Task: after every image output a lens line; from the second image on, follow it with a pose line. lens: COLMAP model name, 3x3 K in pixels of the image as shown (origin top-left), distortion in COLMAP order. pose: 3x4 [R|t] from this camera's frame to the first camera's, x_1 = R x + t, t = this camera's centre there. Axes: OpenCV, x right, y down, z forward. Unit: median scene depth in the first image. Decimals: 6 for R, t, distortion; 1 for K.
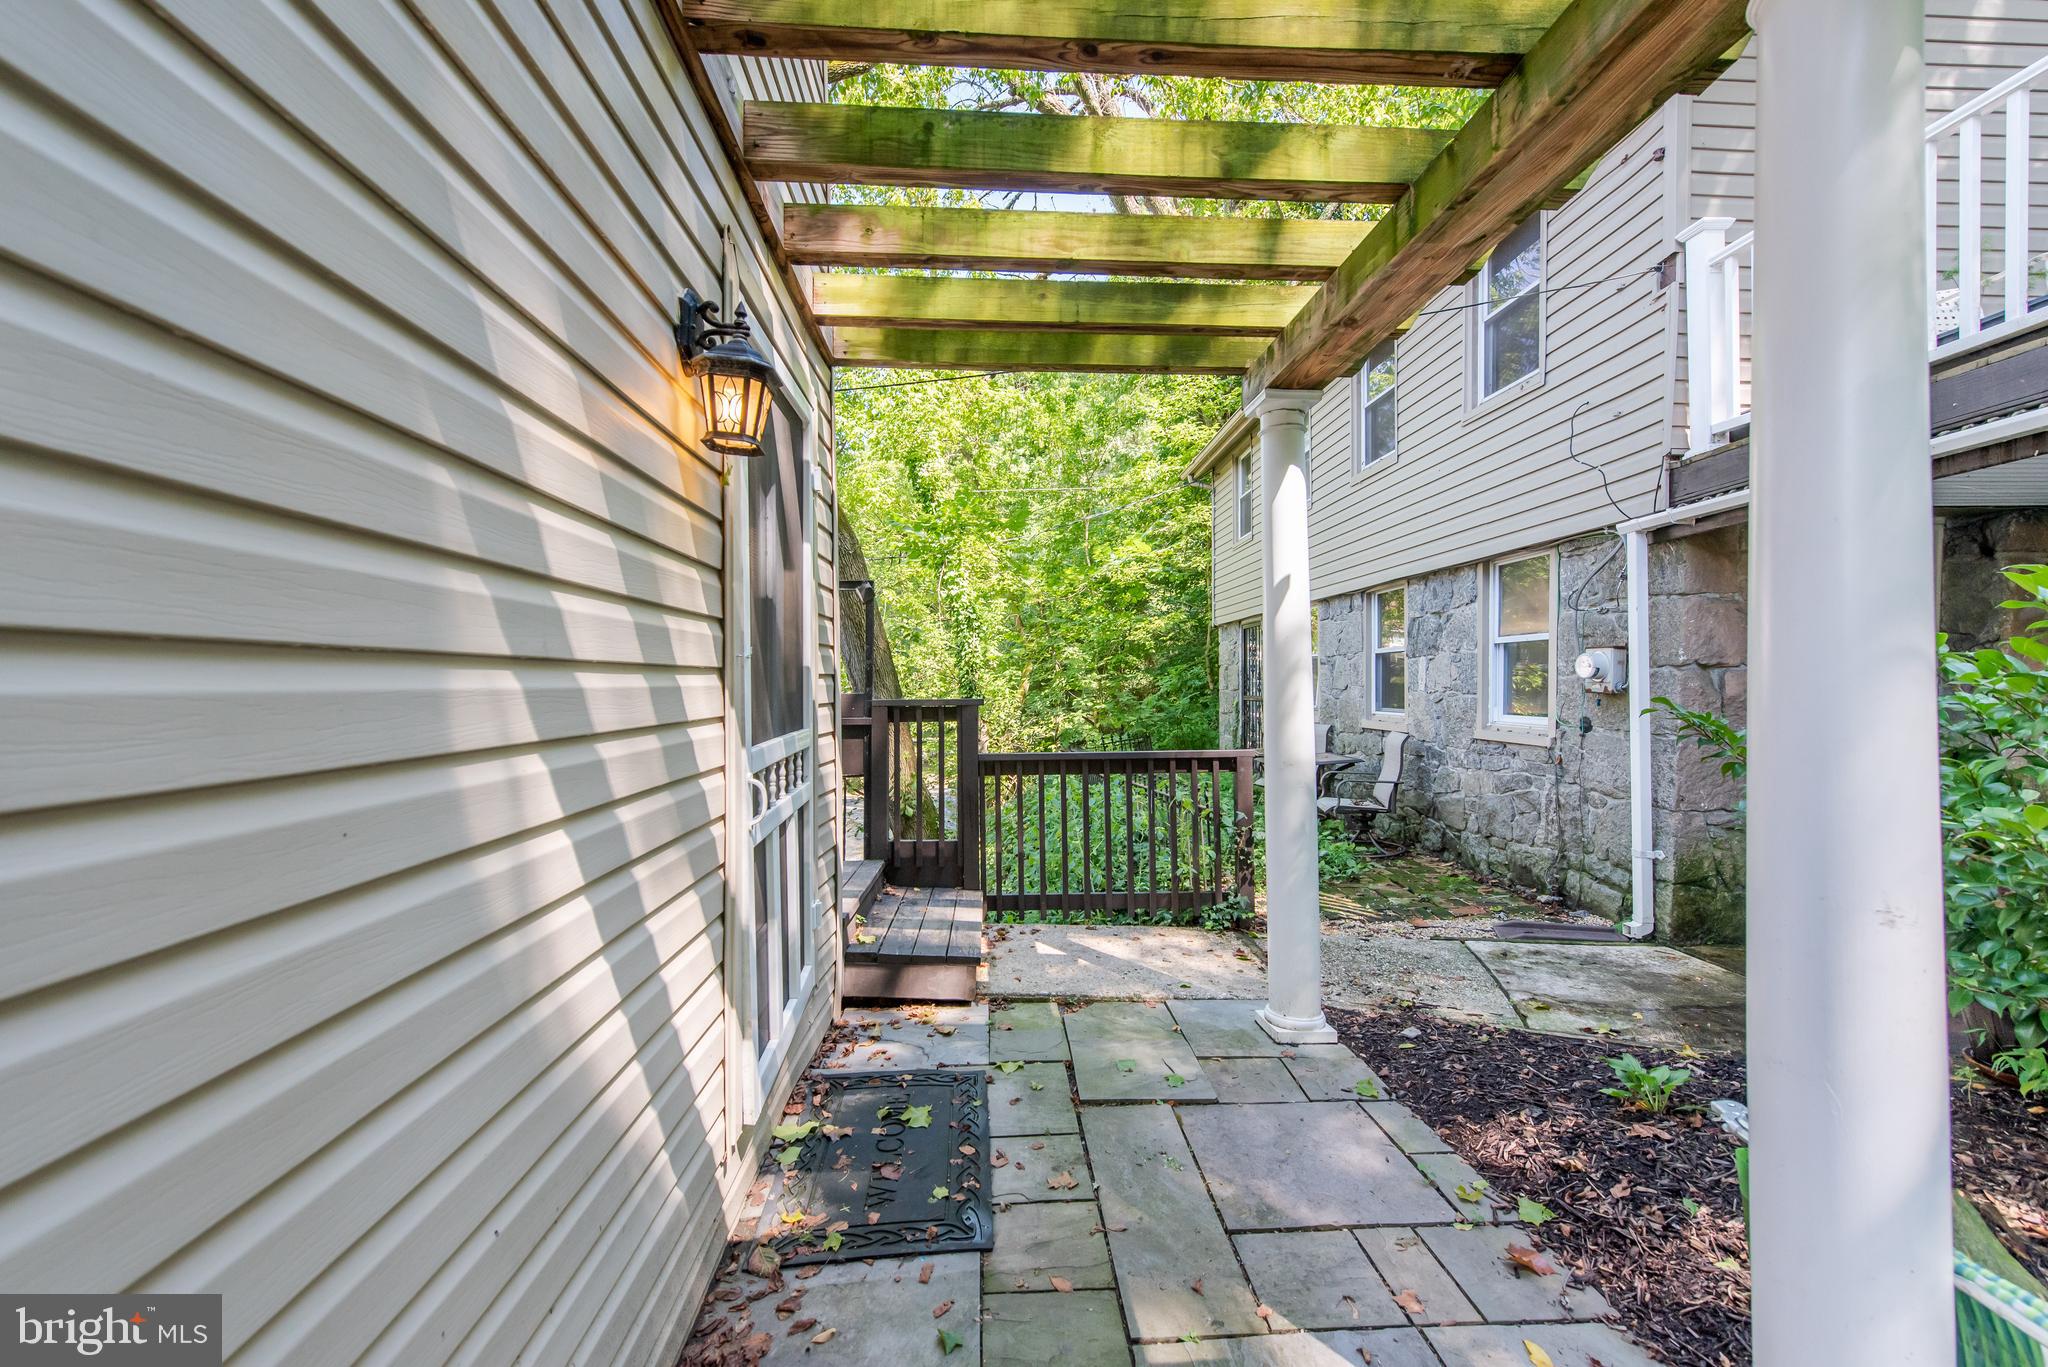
lens RADIAL K [[804.4, 0, 1021.6], [0, 804.4, 681.3], [0, 0, 1]] dist [0.010073, -0.002002]
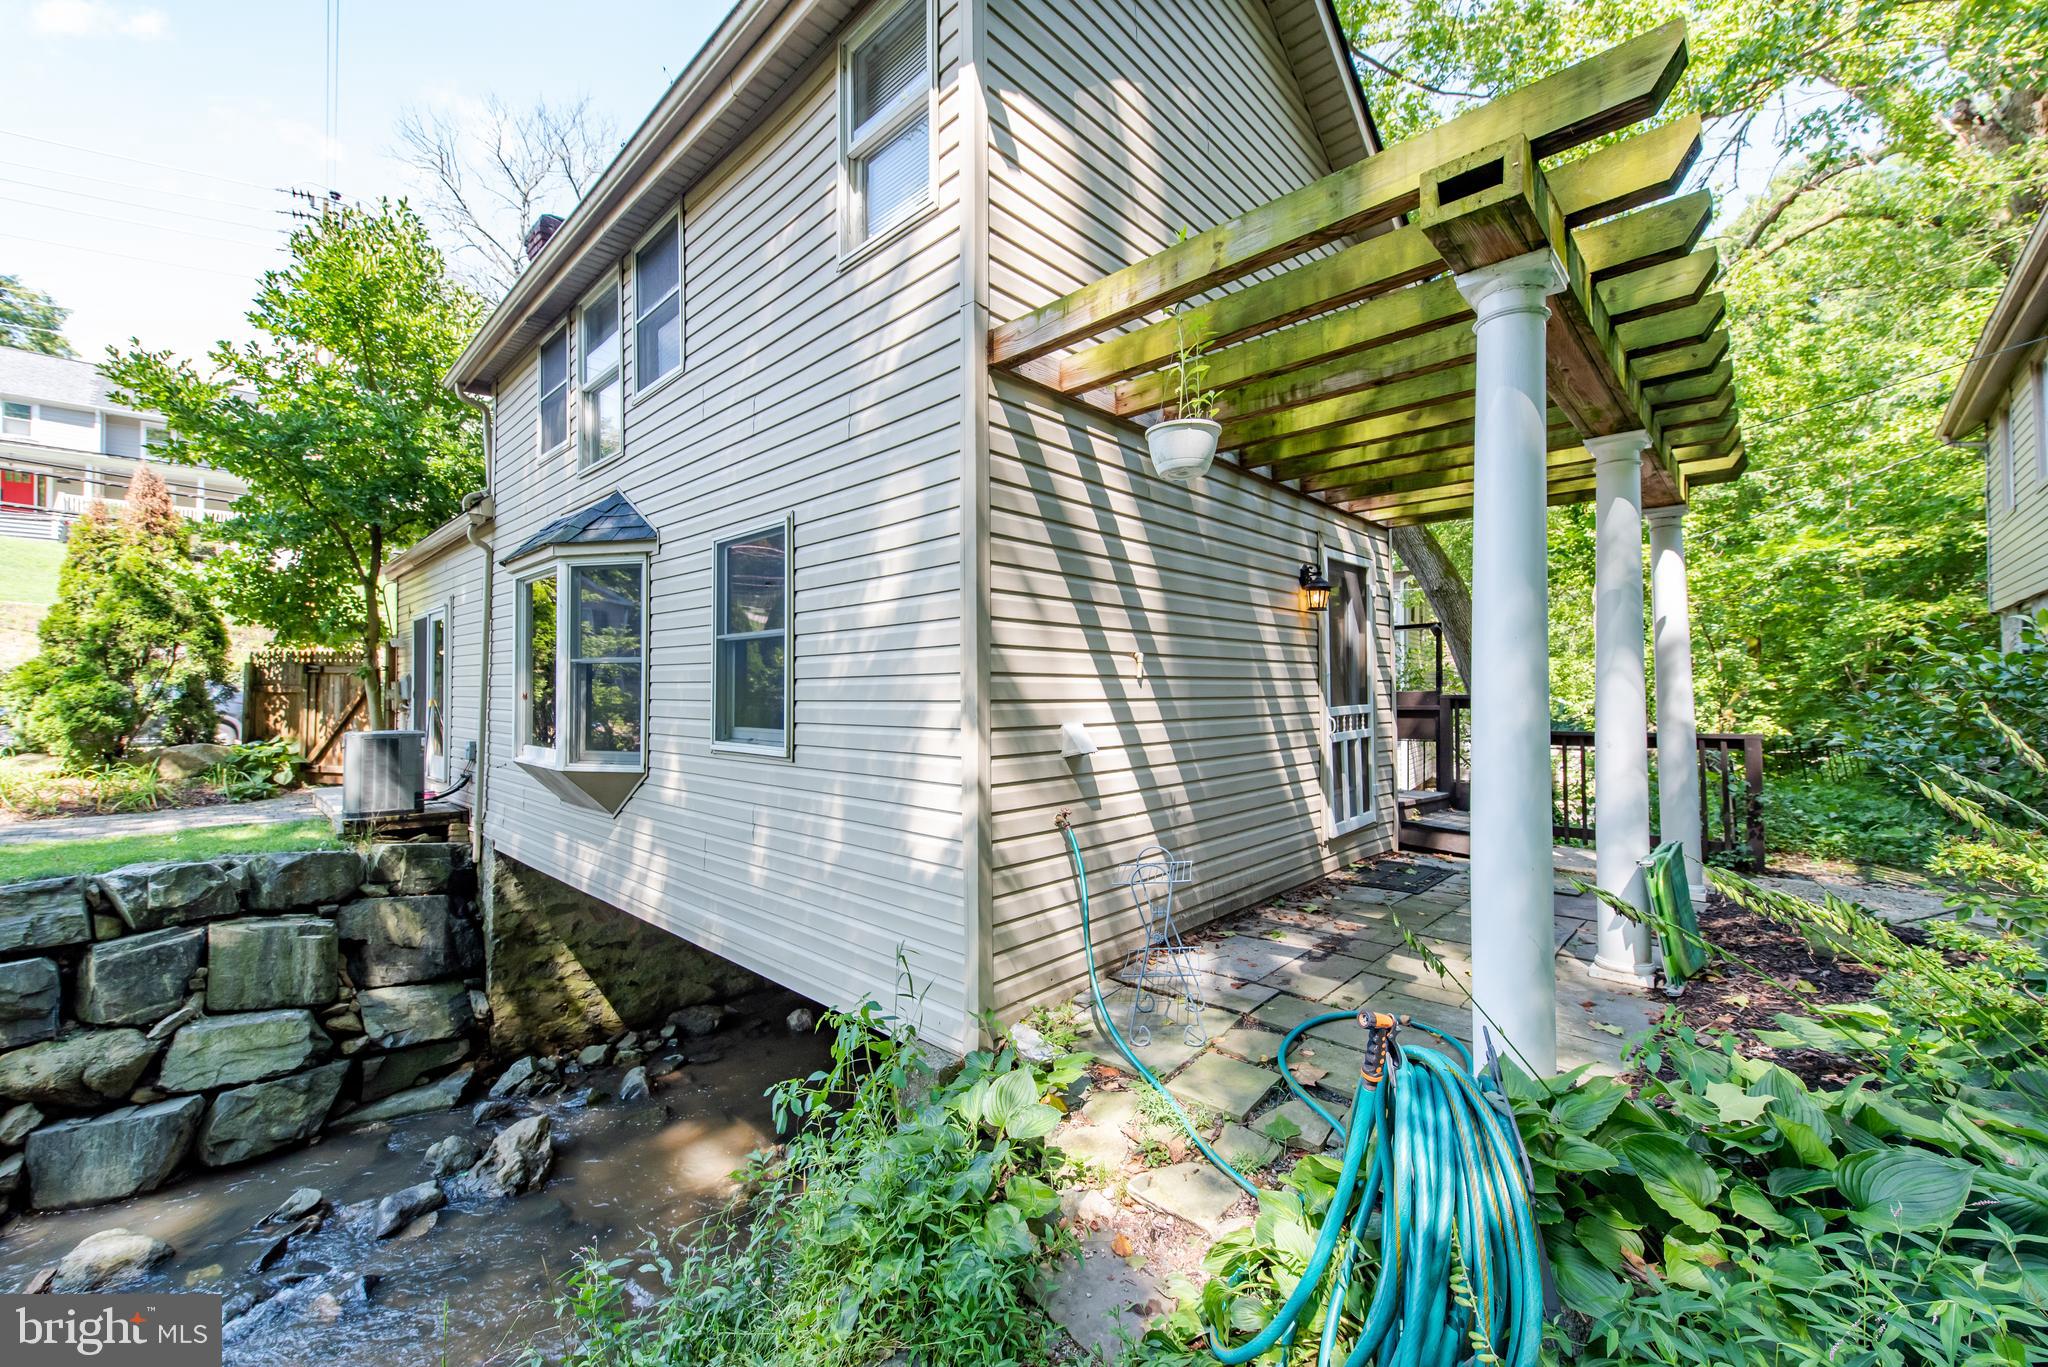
lens RADIAL K [[804.4, 0, 1024.5], [0, 804.4, 679.8], [0, 0, 1]] dist [0.010073, -0.002002]
pose [[0.688314, -0.014156, -0.725275, 0.894017], [0.006303, 0.999889, -0.013535, 0.018452], [0.725385, 0.004745, 0.688327, -1.579664]]
